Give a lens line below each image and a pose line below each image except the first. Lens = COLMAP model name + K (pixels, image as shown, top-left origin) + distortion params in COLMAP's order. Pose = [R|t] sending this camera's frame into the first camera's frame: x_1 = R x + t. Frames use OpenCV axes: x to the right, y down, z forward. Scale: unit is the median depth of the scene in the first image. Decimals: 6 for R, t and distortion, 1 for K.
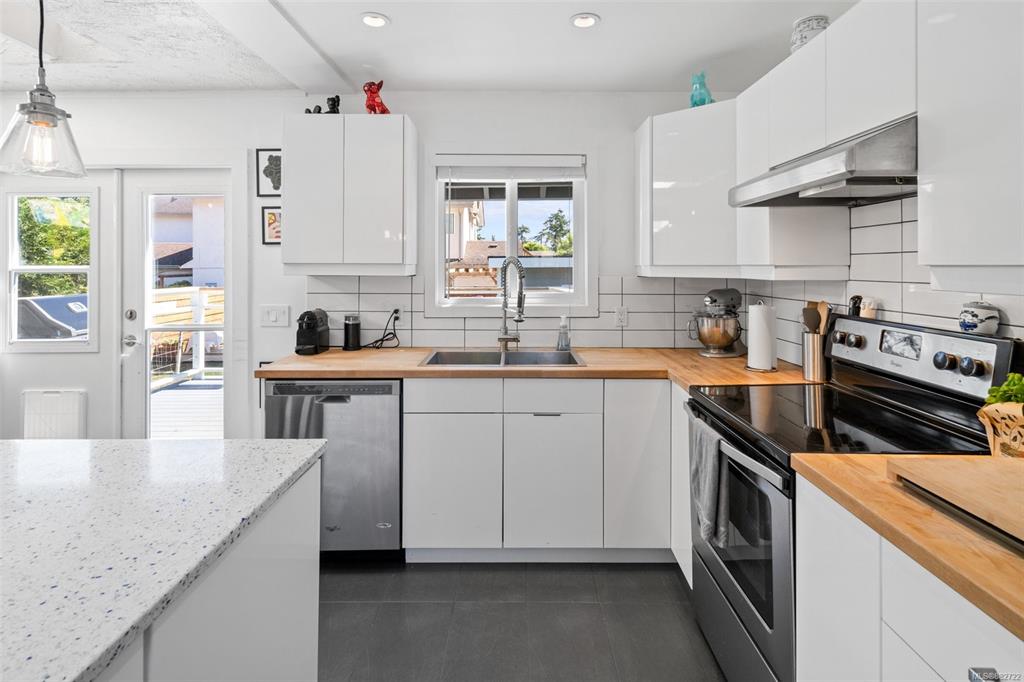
lens RADIAL K [[502.9, 0, 518.3], [0, 502.9, 334.0], [0, 0, 1]] dist [-0.000842, -0.000350]
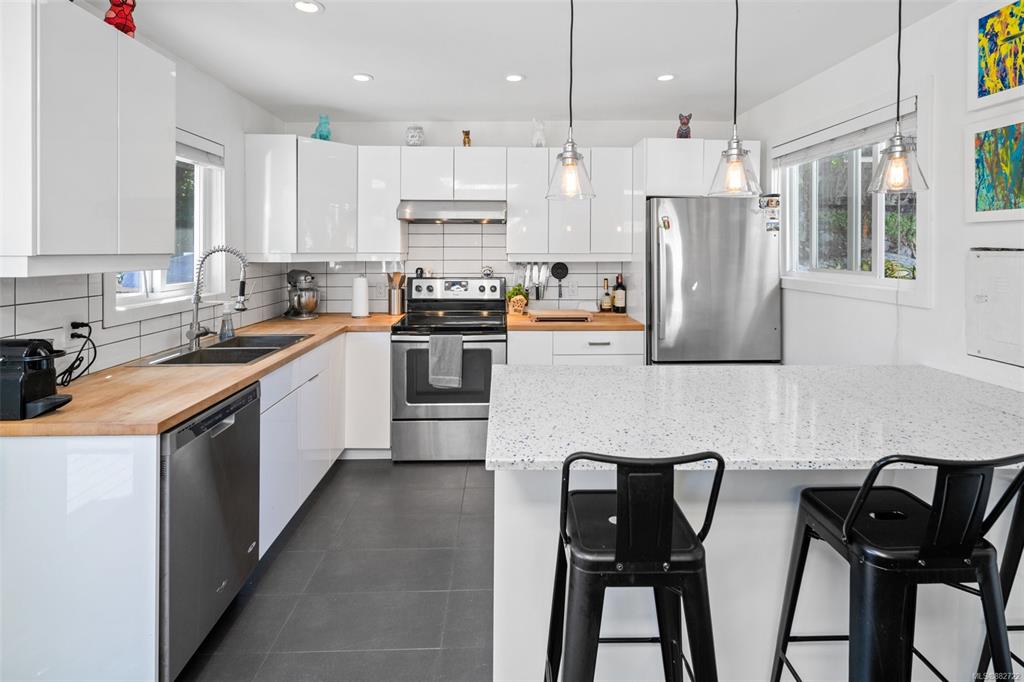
lens RADIAL K [[502.9, 0, 518.3], [0, 502.9, 334.0], [0, 0, 1]] dist [-0.000842, -0.000350]
pose [[-0.028447, -0.166209, 0.985680, -1.149829], [0.133455, 0.976620, 0.168532, -0.083654], [-0.990647, 0.136338, -0.005601, 0.538649]]
